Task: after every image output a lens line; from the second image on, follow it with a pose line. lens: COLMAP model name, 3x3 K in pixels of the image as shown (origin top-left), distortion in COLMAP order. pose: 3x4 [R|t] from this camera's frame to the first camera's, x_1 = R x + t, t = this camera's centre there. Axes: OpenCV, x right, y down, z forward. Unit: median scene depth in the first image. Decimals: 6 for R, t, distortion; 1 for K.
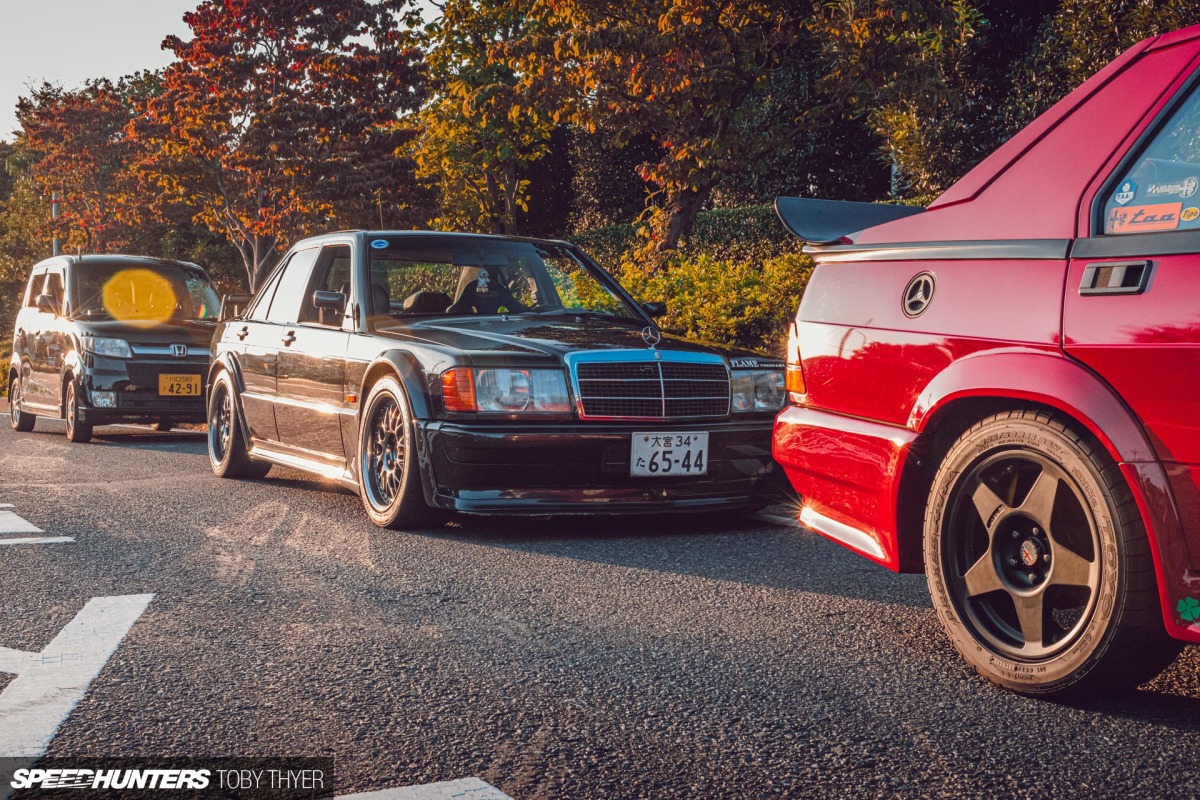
lens RADIAL K [[1632.8, 0, 601.5], [0, 1632.8, 401.9], [0, 0, 1]] dist [0.007824, 0.000000]
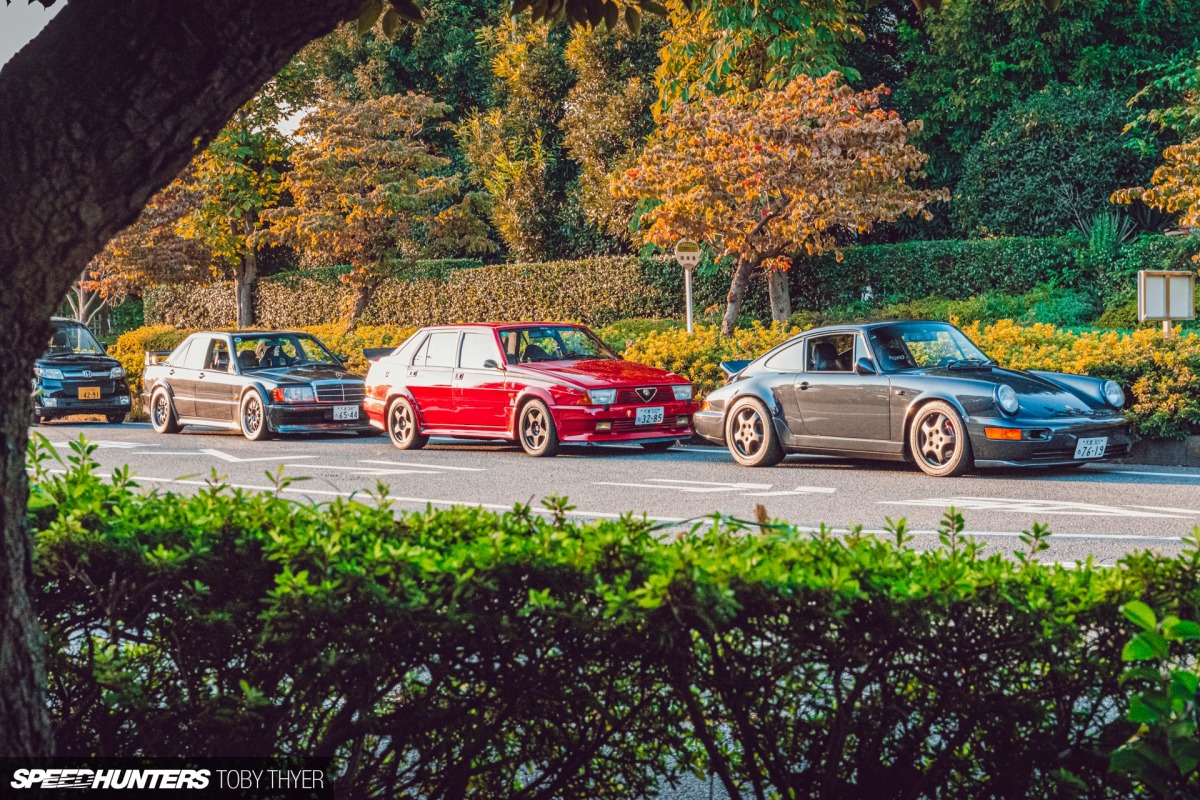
lens RADIAL K [[2117.8, 0, 600.6], [0, 2117.8, 398.7], [0, 0, 1]] dist [0.044844, 0.000000]
pose [[0.991416, -0.030284, 0.127190, 0.009098], [0.029528, 0.999533, 0.007829, -0.012656], [-0.127368, -0.004006, 0.991847, -3.086458]]
